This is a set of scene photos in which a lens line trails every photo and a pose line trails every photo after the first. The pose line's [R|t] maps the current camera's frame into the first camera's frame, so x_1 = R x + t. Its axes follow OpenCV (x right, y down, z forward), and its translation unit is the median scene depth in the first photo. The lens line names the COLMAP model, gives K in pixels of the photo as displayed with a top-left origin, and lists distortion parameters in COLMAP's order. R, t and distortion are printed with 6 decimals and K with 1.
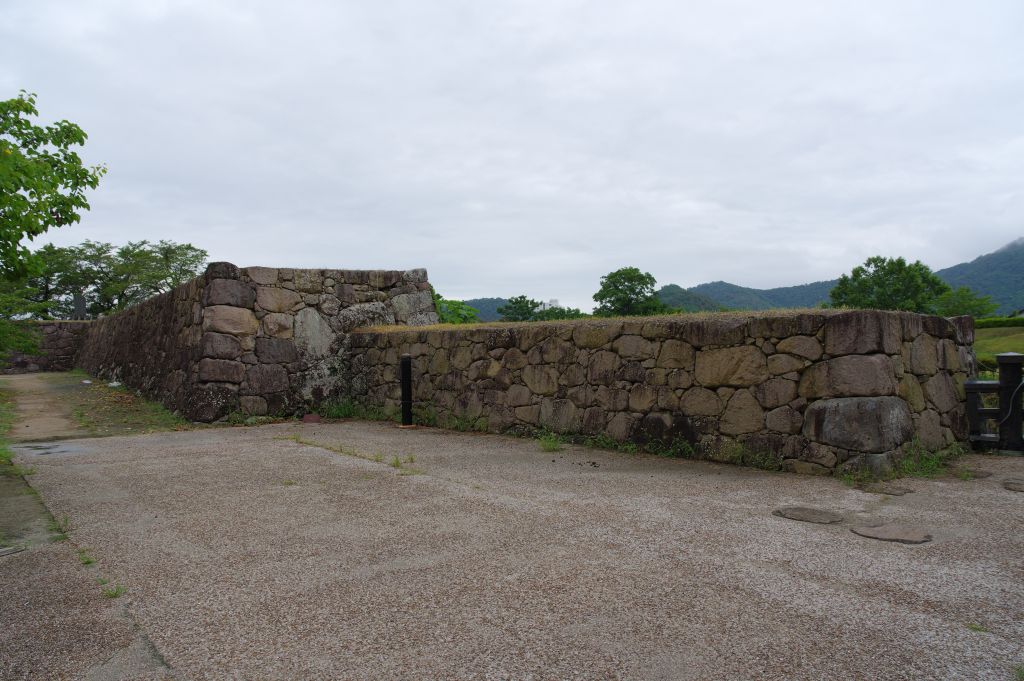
lens RADIAL K [[674.2, 0, 512.0], [0, 674.2, 340.5], [0, 0, 1]] dist [-0.074830, 0.036416]
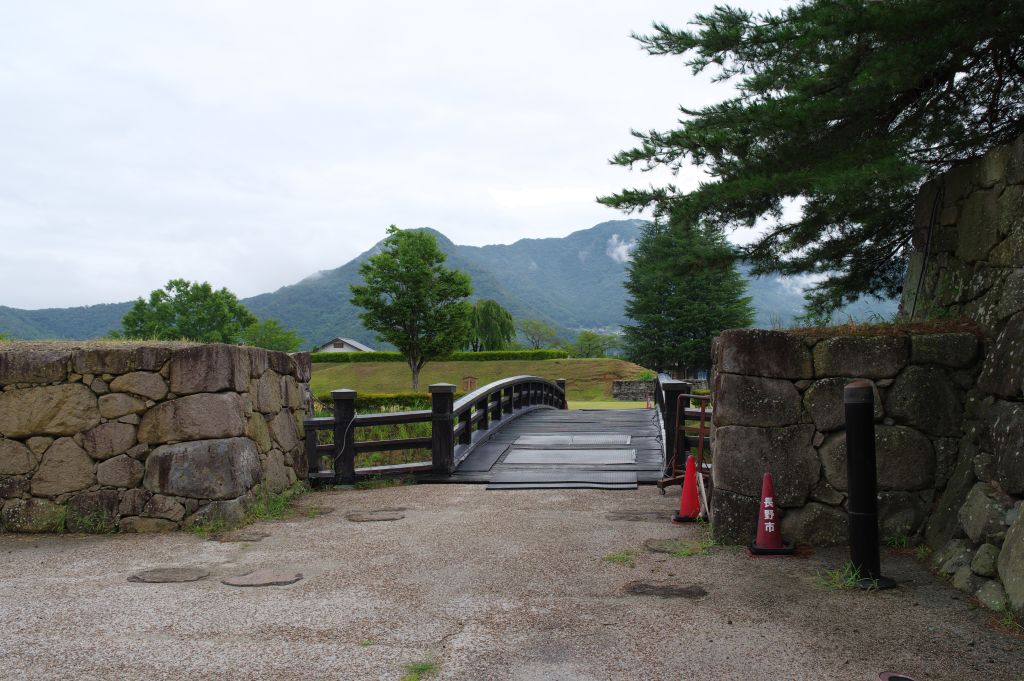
lens RADIAL K [[674.2, 0, 512.0], [0, 674.2, 340.5], [0, 0, 1]] dist [-0.074830, 0.036416]
pose [[0.707430, 0.036974, 0.705816, 0.167597], [0.003890, 0.998412, -0.056199, 0.002329], [-0.706773, 0.042503, 0.706163, 0.054279]]
